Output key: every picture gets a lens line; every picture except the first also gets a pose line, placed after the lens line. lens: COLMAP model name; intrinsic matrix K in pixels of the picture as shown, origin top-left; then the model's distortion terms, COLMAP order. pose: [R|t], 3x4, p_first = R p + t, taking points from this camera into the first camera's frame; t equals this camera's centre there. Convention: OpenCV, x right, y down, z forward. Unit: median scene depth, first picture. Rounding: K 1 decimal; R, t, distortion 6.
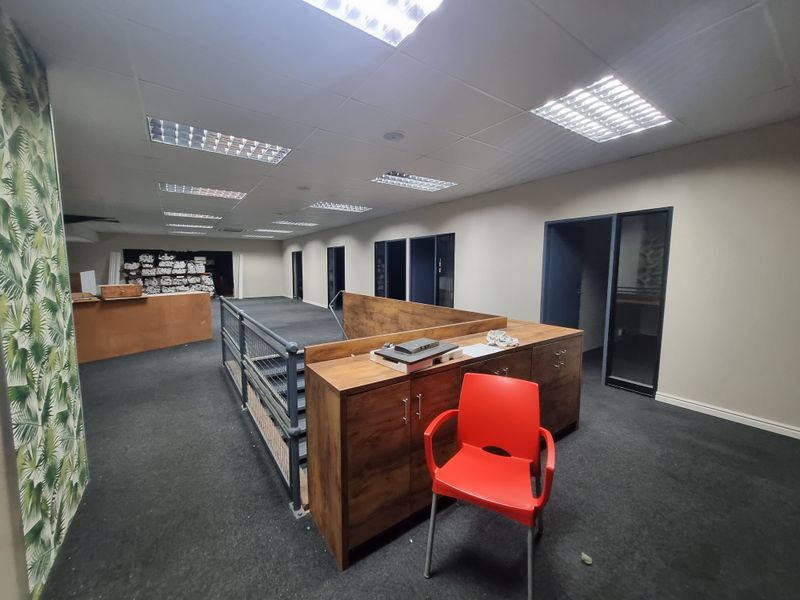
lens RADIAL K [[310.9, 0, 398.8], [0, 310.9, 297.8], [0, 0, 1]] dist [-0.000974, 0.000257]
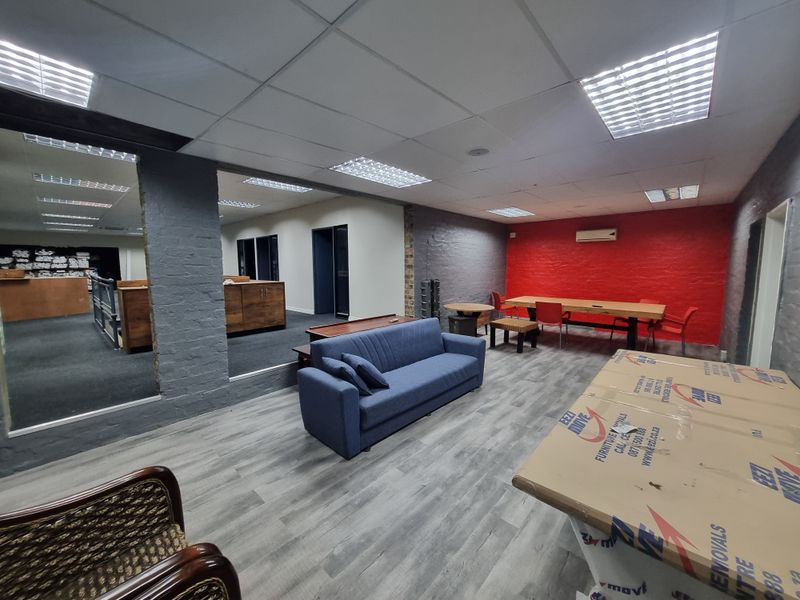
lens RADIAL K [[310.9, 0, 400.9], [0, 310.9, 299.5], [0, 0, 1]] dist [-0.000974, 0.000257]
pose [[0.977137, -0.026656, 0.210931, 0.202550], [0.025518, 0.999641, 0.008114, 0.050538], [-0.211072, -0.002546, 0.977467, -0.278281]]
